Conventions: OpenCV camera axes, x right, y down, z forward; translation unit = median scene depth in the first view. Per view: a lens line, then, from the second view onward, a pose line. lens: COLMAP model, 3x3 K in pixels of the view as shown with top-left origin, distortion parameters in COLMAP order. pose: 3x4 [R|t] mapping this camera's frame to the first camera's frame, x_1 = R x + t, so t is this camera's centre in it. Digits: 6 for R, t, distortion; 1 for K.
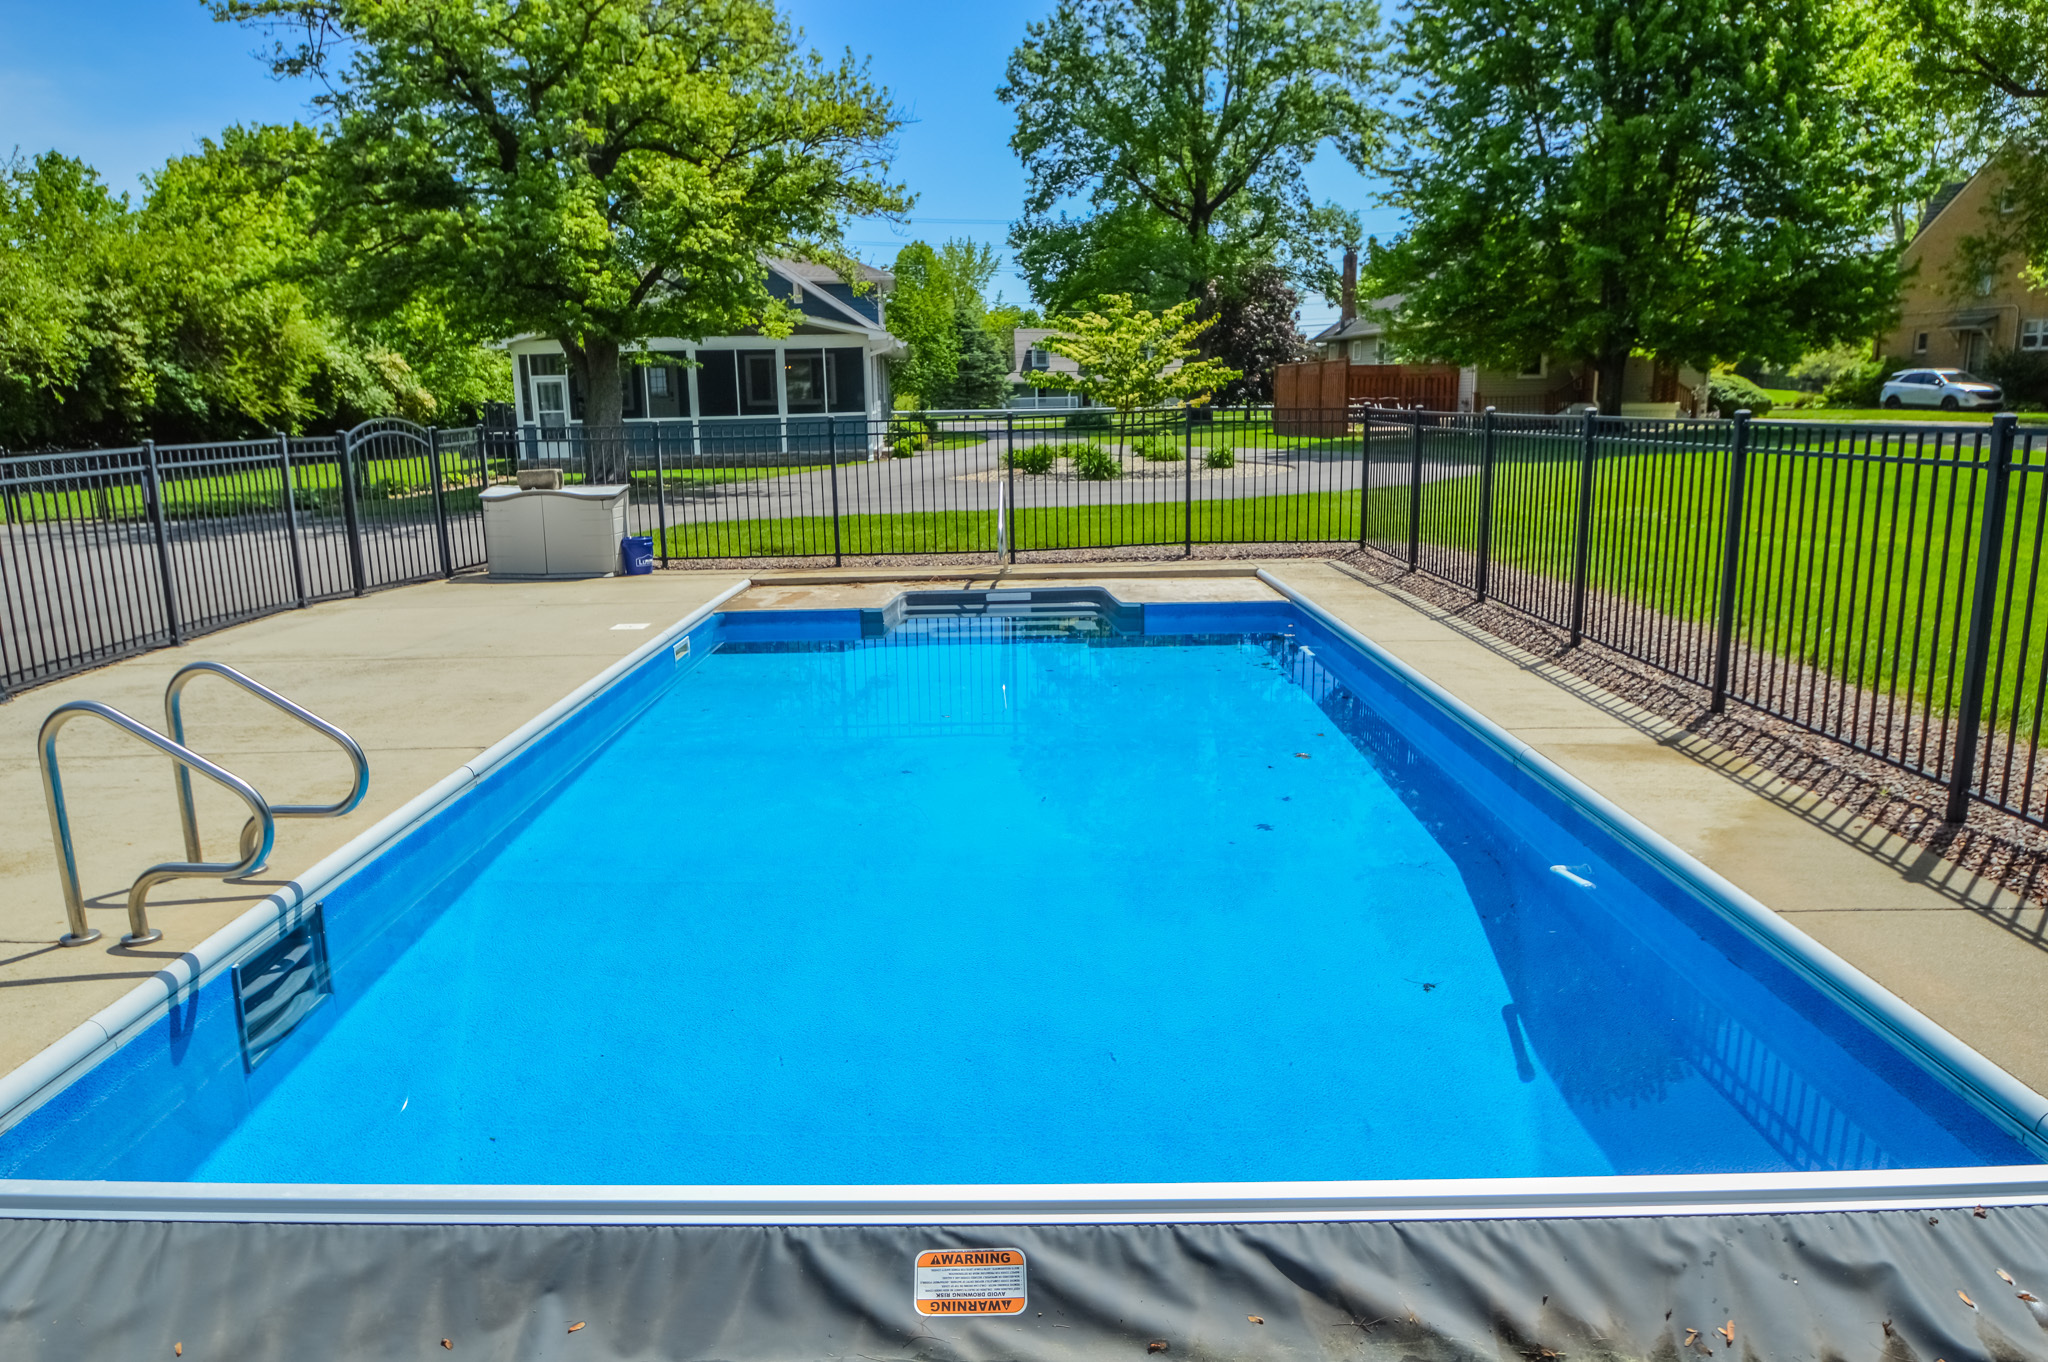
lens RADIAL K [[1343.8, 0, 1012.3], [0, 1343.8, 709.9], [0, 0, 1]] dist [-0.038662, 0.002437]
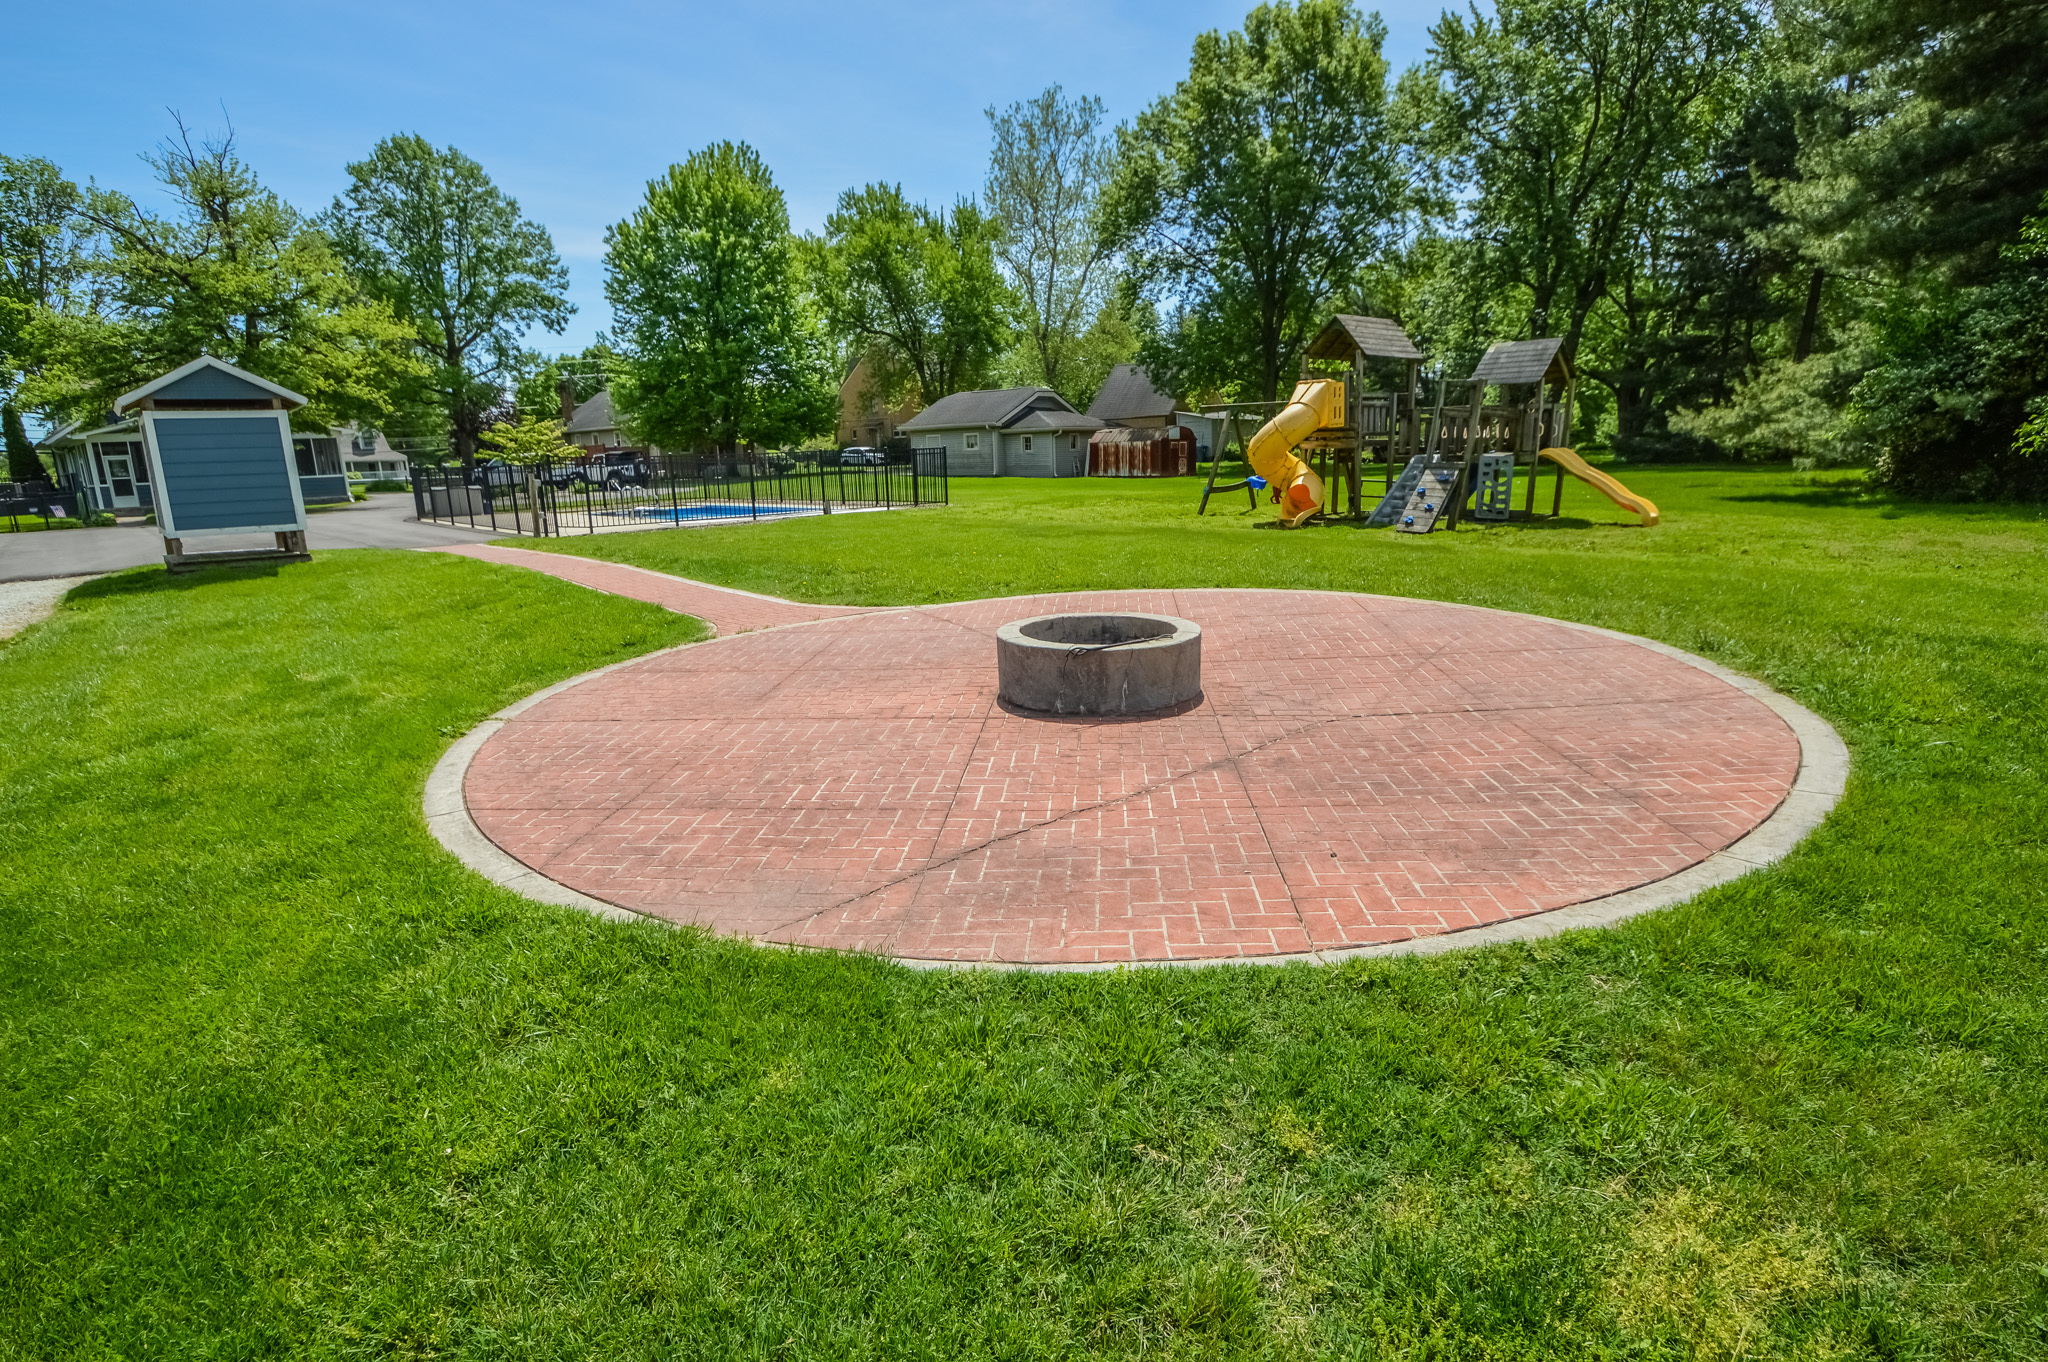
lens RADIAL K [[1028.7, 0, 1024.0], [0, 1028.7, 681.0], [0, 0, 1]] dist [0.001223, -0.021226]
pose [[0.743863, -0.146555, 0.652065, -0.358099], [0.165072, 0.985721, 0.033236, 0.150307], [-0.647625, 0.082914, 0.757434, -0.584002]]
